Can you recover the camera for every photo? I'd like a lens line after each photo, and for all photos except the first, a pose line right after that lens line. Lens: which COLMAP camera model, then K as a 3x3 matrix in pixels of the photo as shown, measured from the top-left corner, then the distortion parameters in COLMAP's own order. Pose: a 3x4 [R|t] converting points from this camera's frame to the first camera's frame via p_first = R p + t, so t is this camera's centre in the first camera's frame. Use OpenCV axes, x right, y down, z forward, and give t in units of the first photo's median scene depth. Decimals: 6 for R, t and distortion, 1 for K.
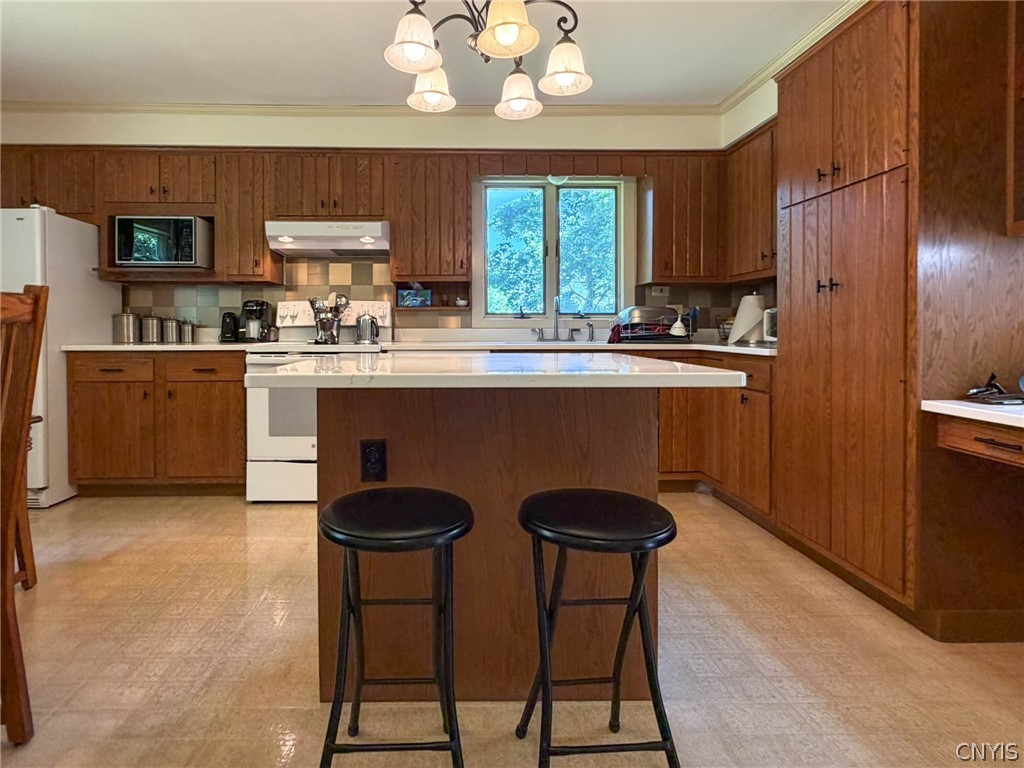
lens RADIAL K [[560.8, 0, 486.6], [0, 560.8, 335.4], [0, 0, 1]] dist [0.001037, -0.000167]
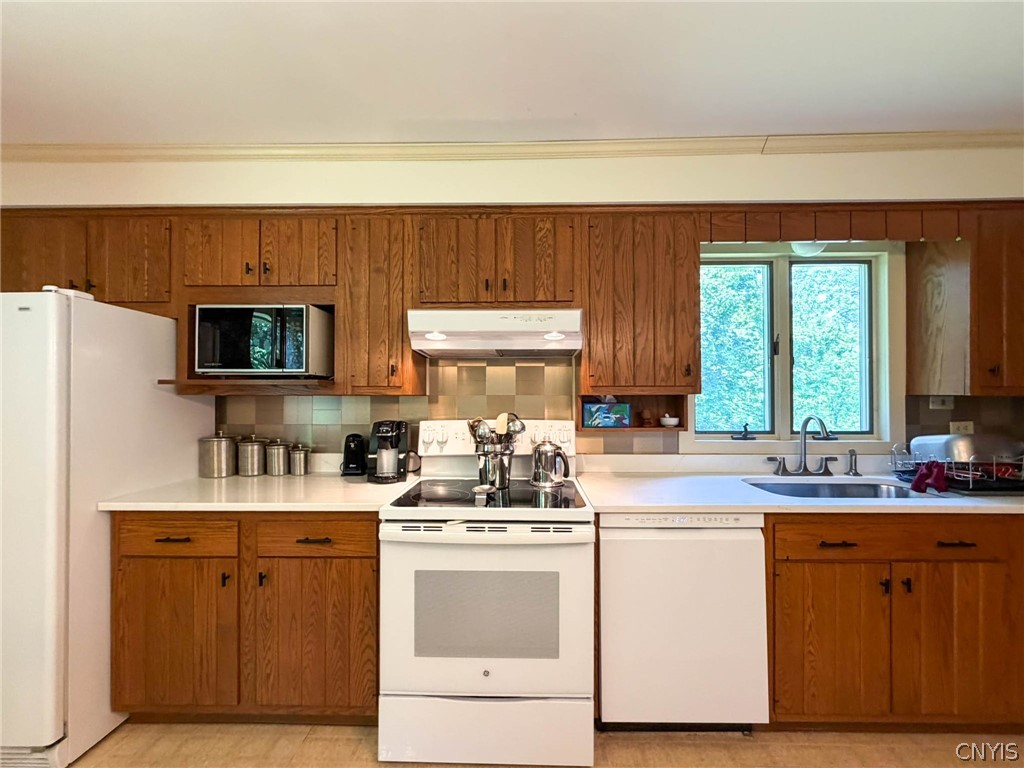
lens RADIAL K [[421.8, 0, 535.9], [0, 421.8, 392.2], [0, 0, 1]] dist [-0.000947, 0.000121]
pose [[0.999352, -0.001584, -0.035948, -0.215645], [0.000907, 0.999822, -0.018833, -0.092588], [0.035972, 0.018788, 0.999176, 0.486531]]
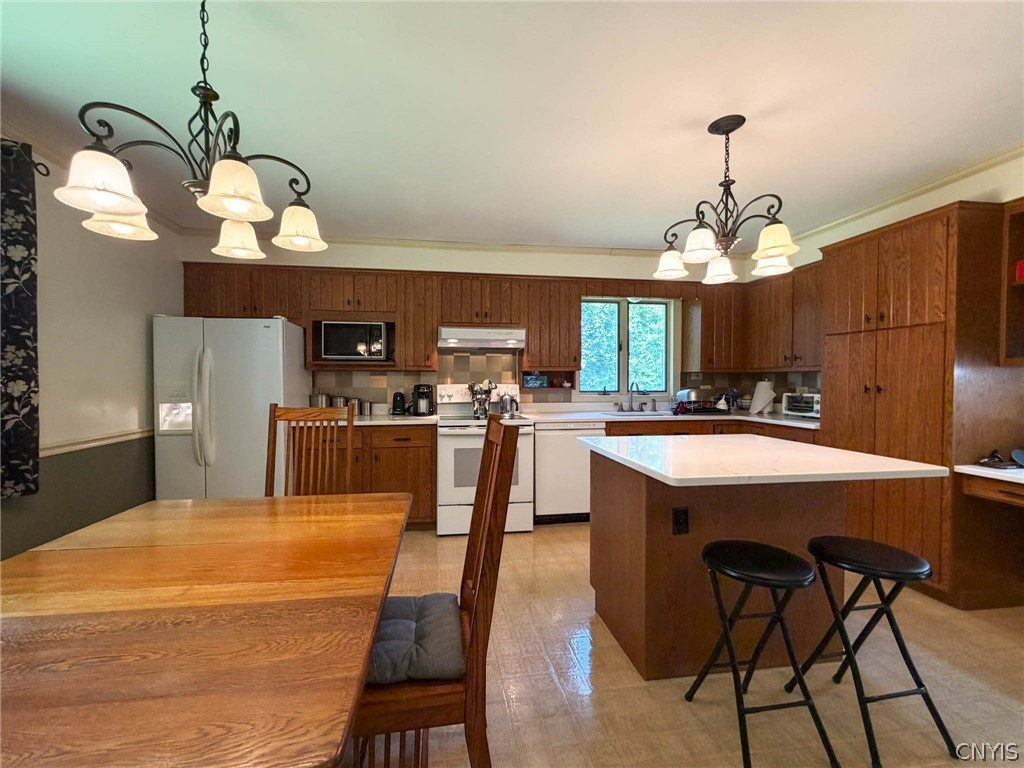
lens RADIAL K [[421.8, 0, 509.4], [0, 421.8, 387.8], [0, 0, 1]] dist [-0.000947, 0.000121]
pose [[0.992400, -0.002340, 0.123032, -0.345442], [0.001489, 0.999974, 0.007010, -0.063392], [-0.123045, -0.006773, 0.992378, -0.034458]]
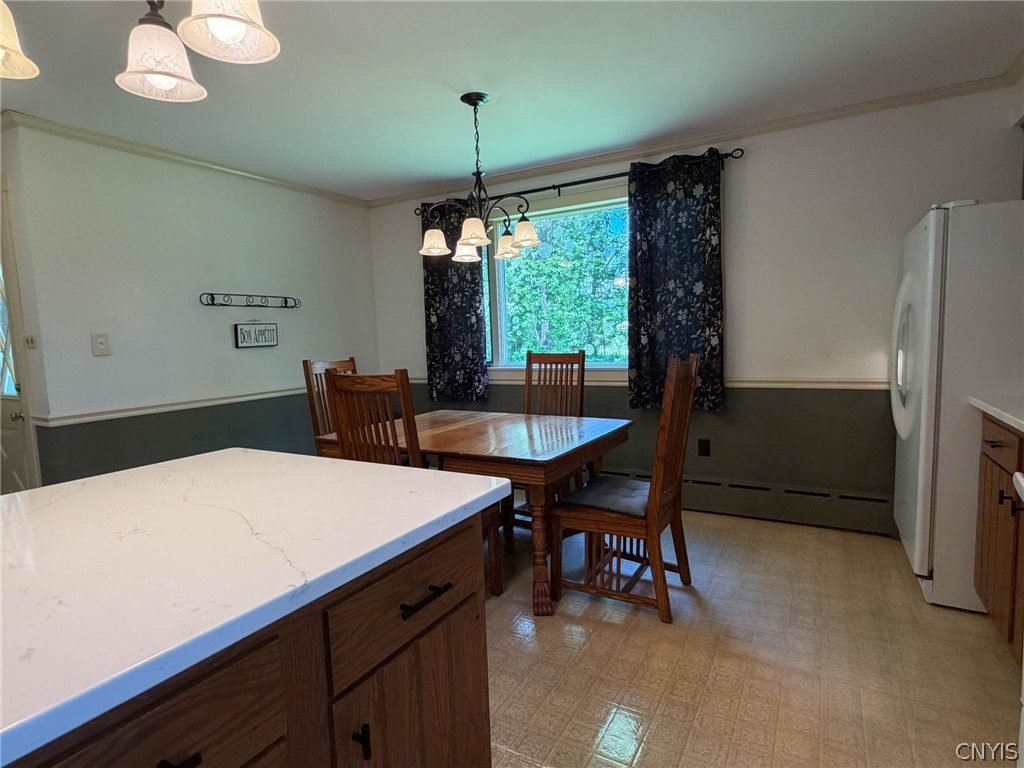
lens RADIAL K [[560.8, 0, 515.8], [0, 560.8, 385.6], [0, 0, 1]] dist [0.001037, -0.000167]
pose [[-0.544894, 0.097108, -0.832863, 0.126002], [0.025842, 0.994744, 0.099076, -0.073925], [0.838106, 0.032463, -0.544540, 0.844943]]
